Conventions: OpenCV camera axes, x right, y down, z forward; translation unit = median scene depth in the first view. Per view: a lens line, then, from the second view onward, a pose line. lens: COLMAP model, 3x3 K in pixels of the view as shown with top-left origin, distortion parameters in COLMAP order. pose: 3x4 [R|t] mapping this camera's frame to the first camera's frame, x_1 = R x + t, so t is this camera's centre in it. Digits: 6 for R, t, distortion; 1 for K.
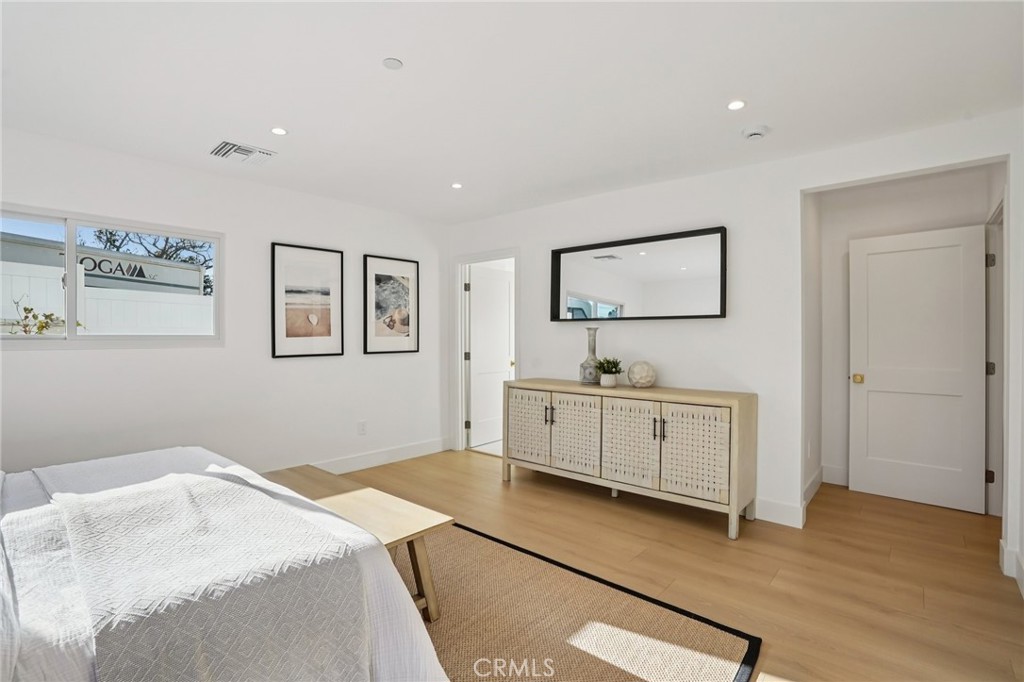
lens RADIAL K [[483.1, 0, 511.7], [0, 483.1, 336.5], [0, 0, 1]] dist [-0.070042, 0.027758]
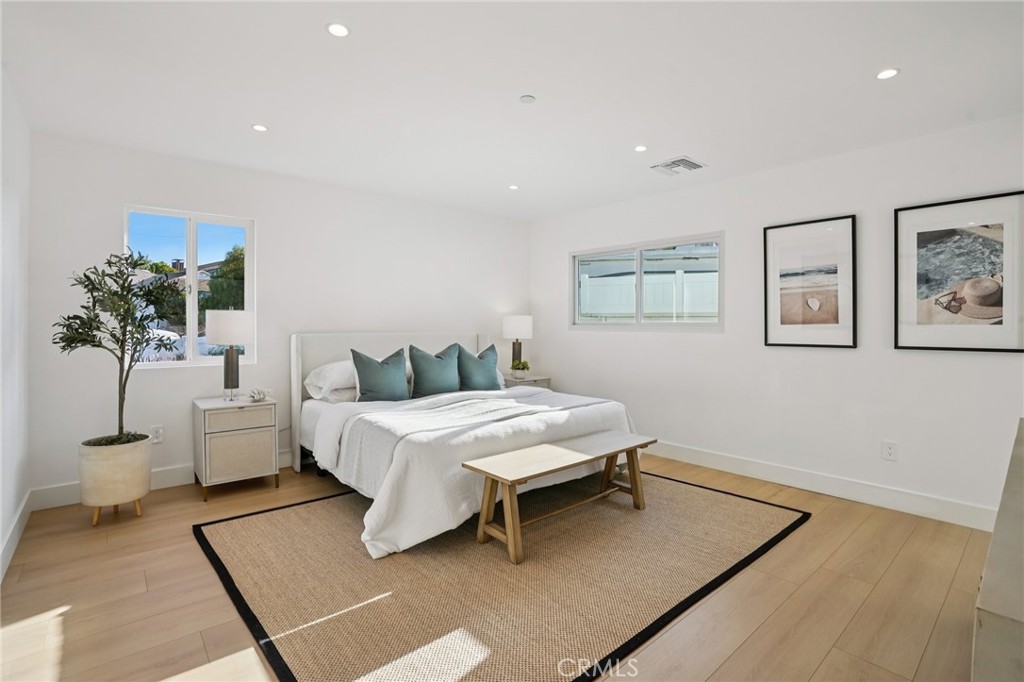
lens RADIAL K [[483.1, 0, 511.7], [0, 483.1, 336.5], [0, 0, 1]] dist [-0.070042, 0.027758]
pose [[-0.135001, 0.025979, -0.990505, 0.485886], [-0.003197, 0.999640, 0.026655, 0.001682], [0.990840, 0.006765, -0.134869, 0.558233]]
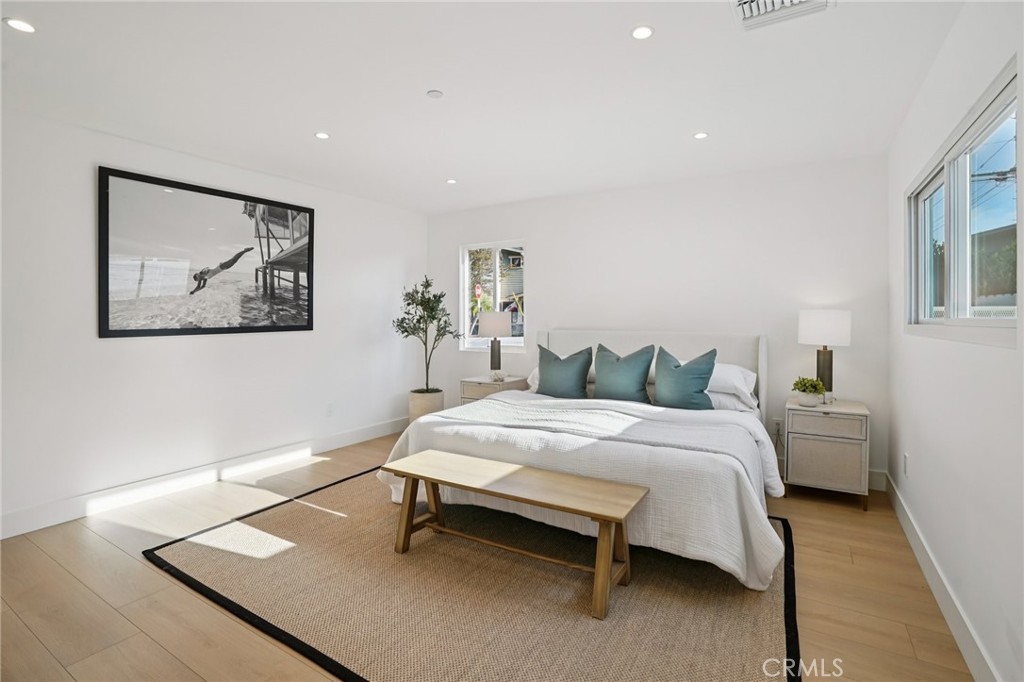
lens RADIAL K [[483.1, 0, 511.7], [0, 483.1, 336.5], [0, 0, 1]] dist [-0.070042, 0.027758]
pose [[-0.983996, 0.003942, -0.178145, -0.113271], [-0.001428, 0.999549, 0.030005, 0.003026], [0.178183, 0.029780, -0.983547, 1.094237]]
